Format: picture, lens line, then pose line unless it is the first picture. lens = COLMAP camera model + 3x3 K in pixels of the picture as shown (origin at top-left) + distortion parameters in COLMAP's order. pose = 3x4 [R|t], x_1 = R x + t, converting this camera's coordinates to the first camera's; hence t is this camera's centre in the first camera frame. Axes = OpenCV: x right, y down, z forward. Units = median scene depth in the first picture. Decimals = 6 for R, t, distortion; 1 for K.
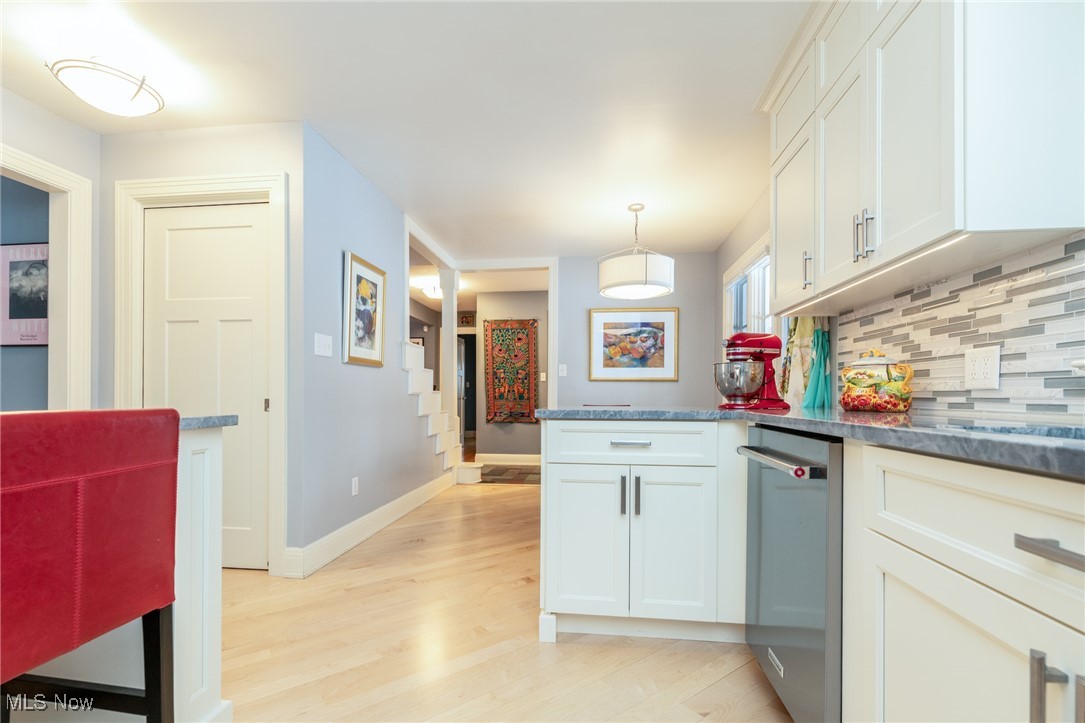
lens RADIAL K [[473.8, 0, 541.4], [0, 473.8, 395.5], [0, 0, 1]] dist [0.000072, -0.000006]
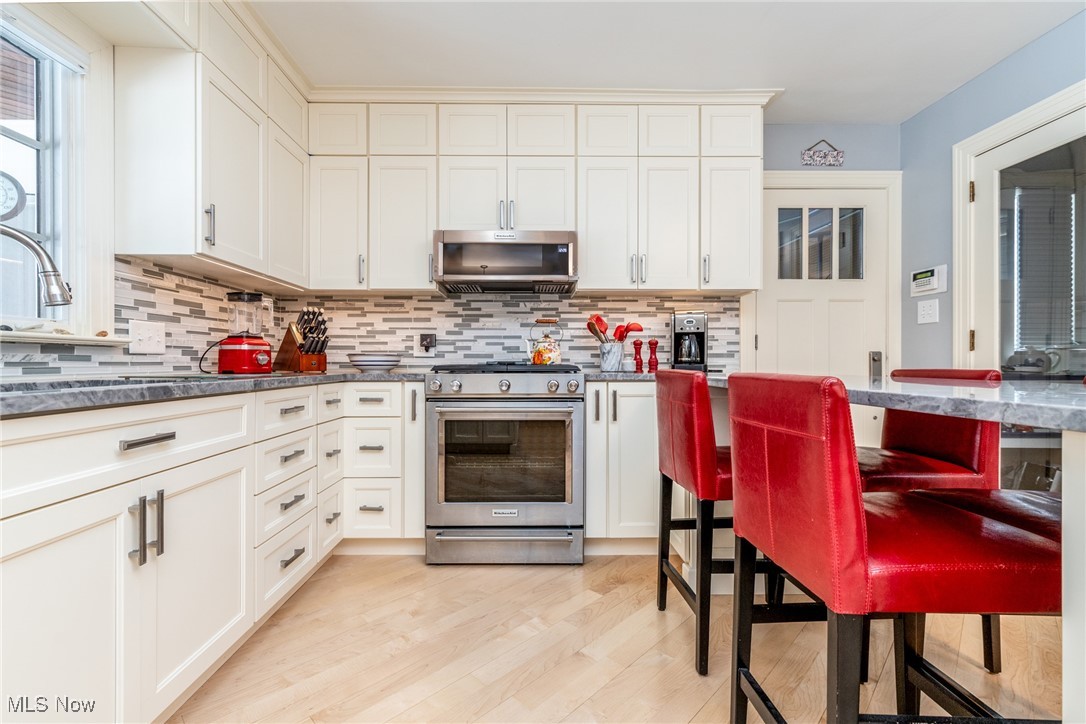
lens RADIAL K [[470.4, 0, 532.5], [0, 470.4, 363.0], [0, 0, 1]] dist [0.000304, 0.000064]
pose [[-0.991518, -0.002611, -0.129941, -0.090043], [-0.002845, 0.999995, 0.001618, 0.000245], [0.129936, 0.001974, -0.991520, 1.116128]]
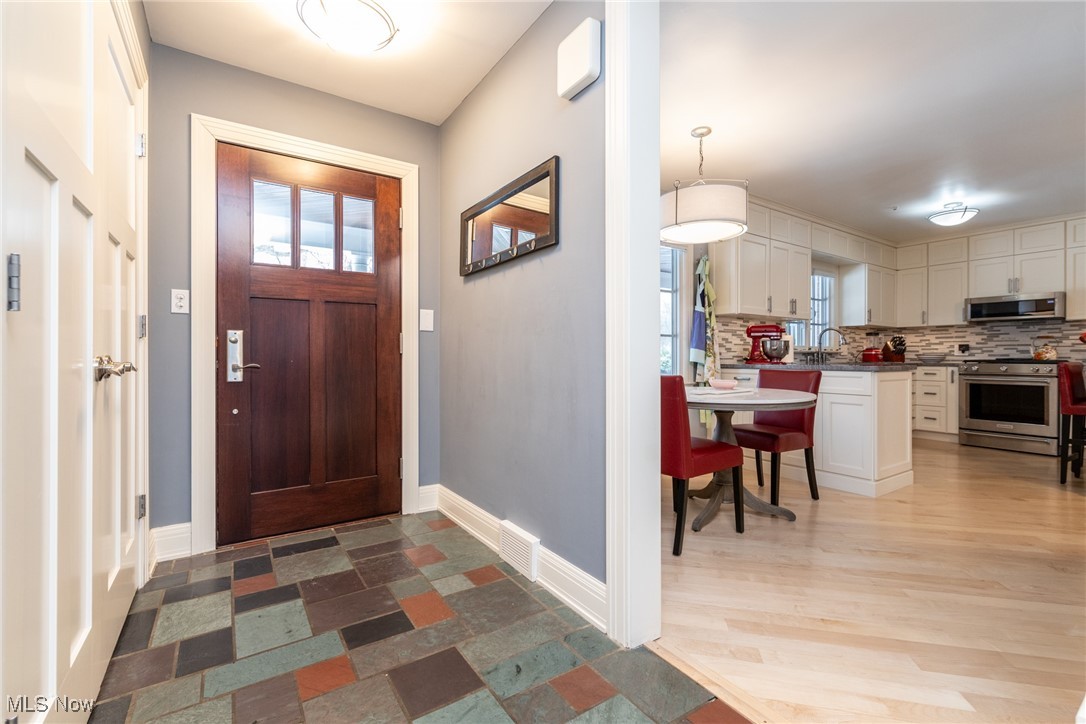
lens RADIAL K [[467.9, 0, 539.8], [0, 467.9, 356.1], [0, 0, 1]] dist [0.000235, -0.000041]
pose [[-0.646664, -0.004241, 0.762763, -0.581802], [-0.004030, 0.999990, 0.002143, -0.010988], [-0.762764, -0.001689, -0.646674, 4.197910]]
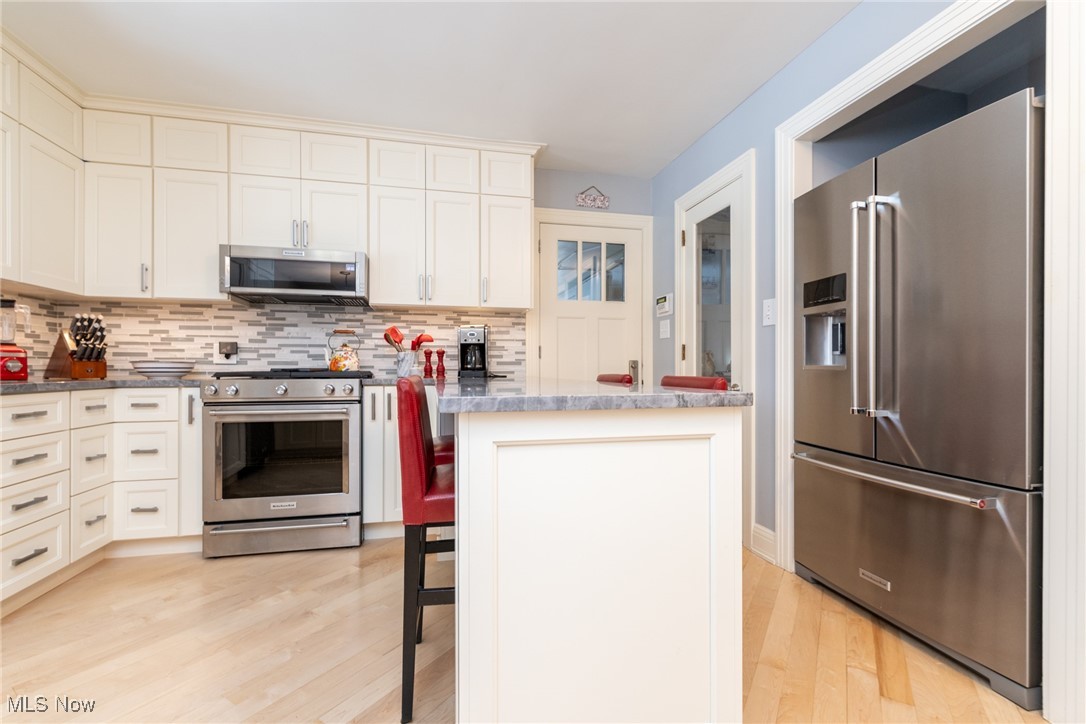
lens RADIAL K [[468.9, 0, 540.2], [0, 468.9, 369.7], [0, 0, 1]] dist [0.002501, -0.000109]
pose [[-0.940678, -0.001922, -0.339295, -0.475694], [-0.002599, 0.999995, 0.001540, -0.002032], [0.339290, 0.002330, -0.940679, 1.467942]]
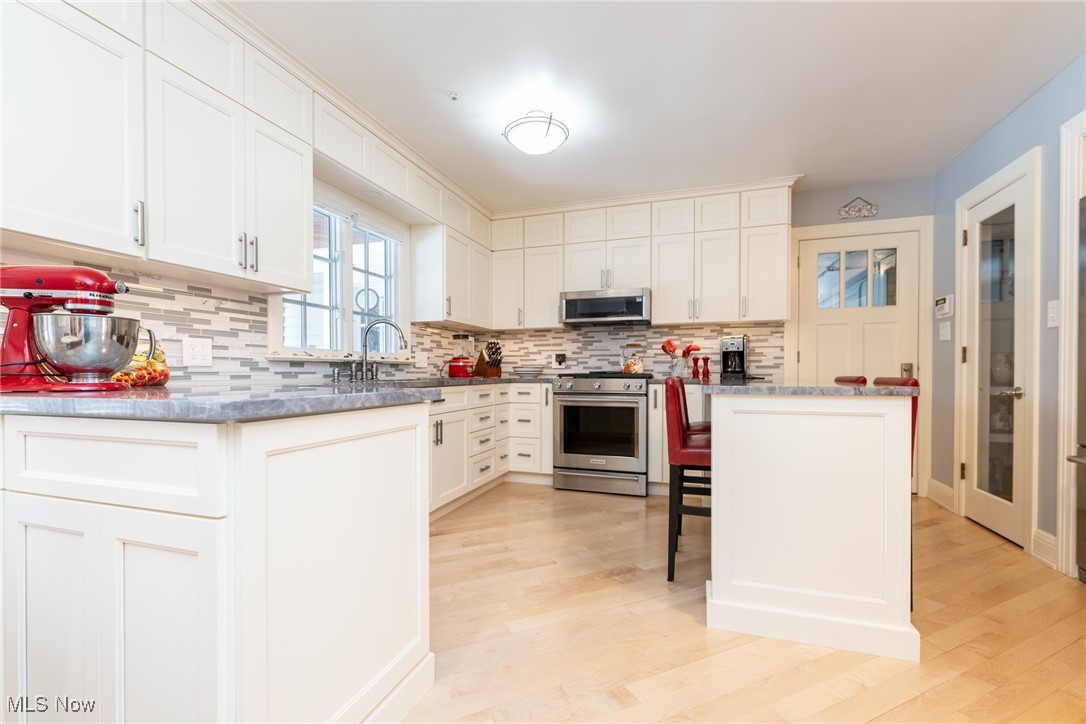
lens RADIAL K [[466.3, 0, 538.7], [0, 466.3, 376.6], [0, 0, 1]] dist [0.001792, 0.000100]
pose [[-0.977718, -0.005287, 0.209855, -0.401305], [-0.003059, 0.999935, 0.010941, -0.000143], [-0.209899, 0.010055, -0.977671, 2.092780]]
